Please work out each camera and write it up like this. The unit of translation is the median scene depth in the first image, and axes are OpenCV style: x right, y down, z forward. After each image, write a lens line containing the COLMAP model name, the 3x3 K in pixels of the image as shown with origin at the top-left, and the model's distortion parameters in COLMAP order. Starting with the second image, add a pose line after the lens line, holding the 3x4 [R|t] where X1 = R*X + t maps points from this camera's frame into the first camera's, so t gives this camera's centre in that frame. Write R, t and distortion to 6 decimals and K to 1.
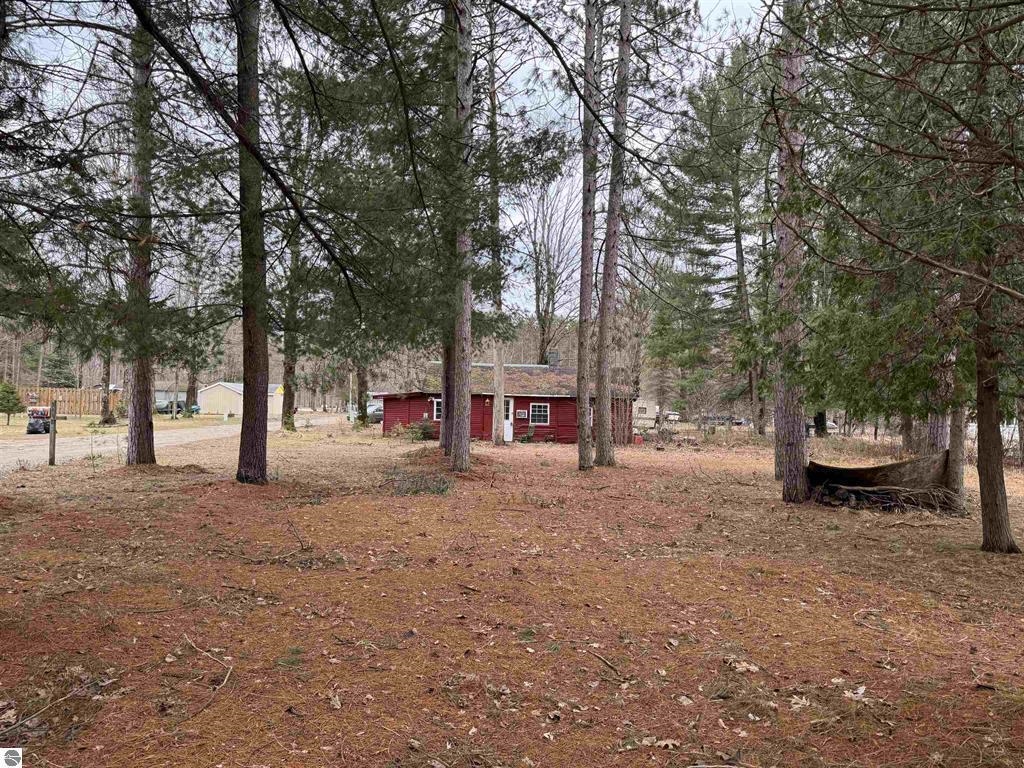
lens RADIAL K [[705.9, 0, 512.0], [0, 705.9, 384.0], [0, 0, 1]] dist [0.126744, -0.177424]
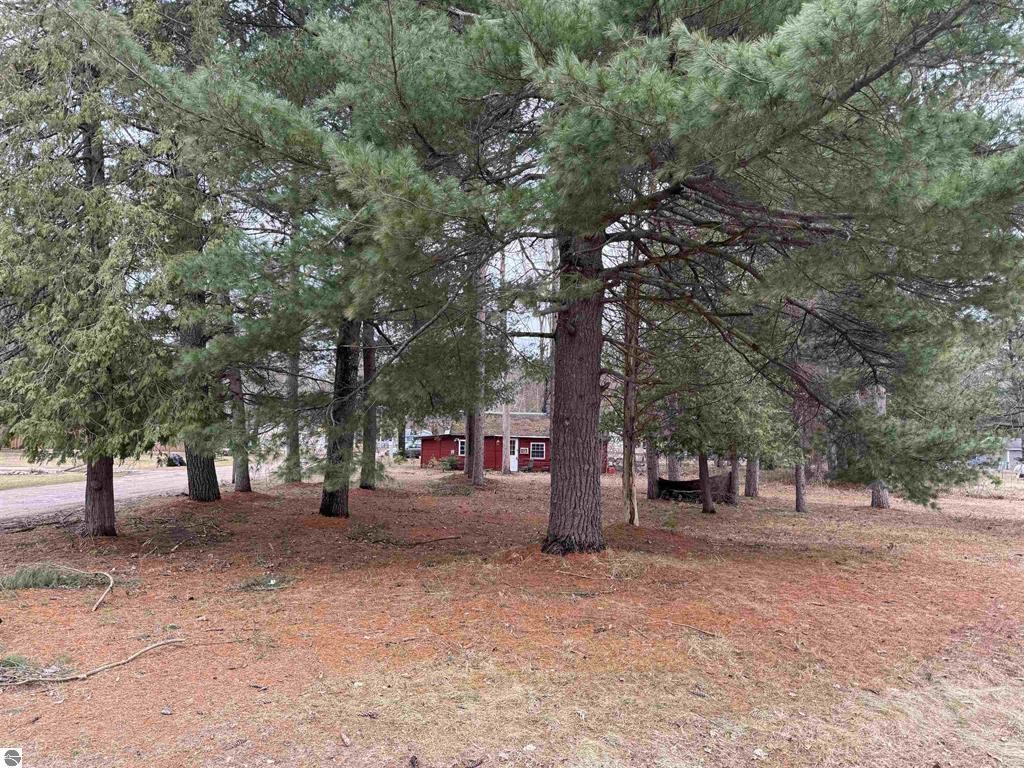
lens RADIAL K [[705.9, 0, 512.0], [0, 705.9, 384.0], [0, 0, 1]] dist [0.126744, -0.177424]
pose [[0.999616, -0.004018, -0.027429, 0.029752], [0.002680, 0.998813, -0.048636, -0.020166], [0.027592, 0.048543, 0.998440, -0.368192]]
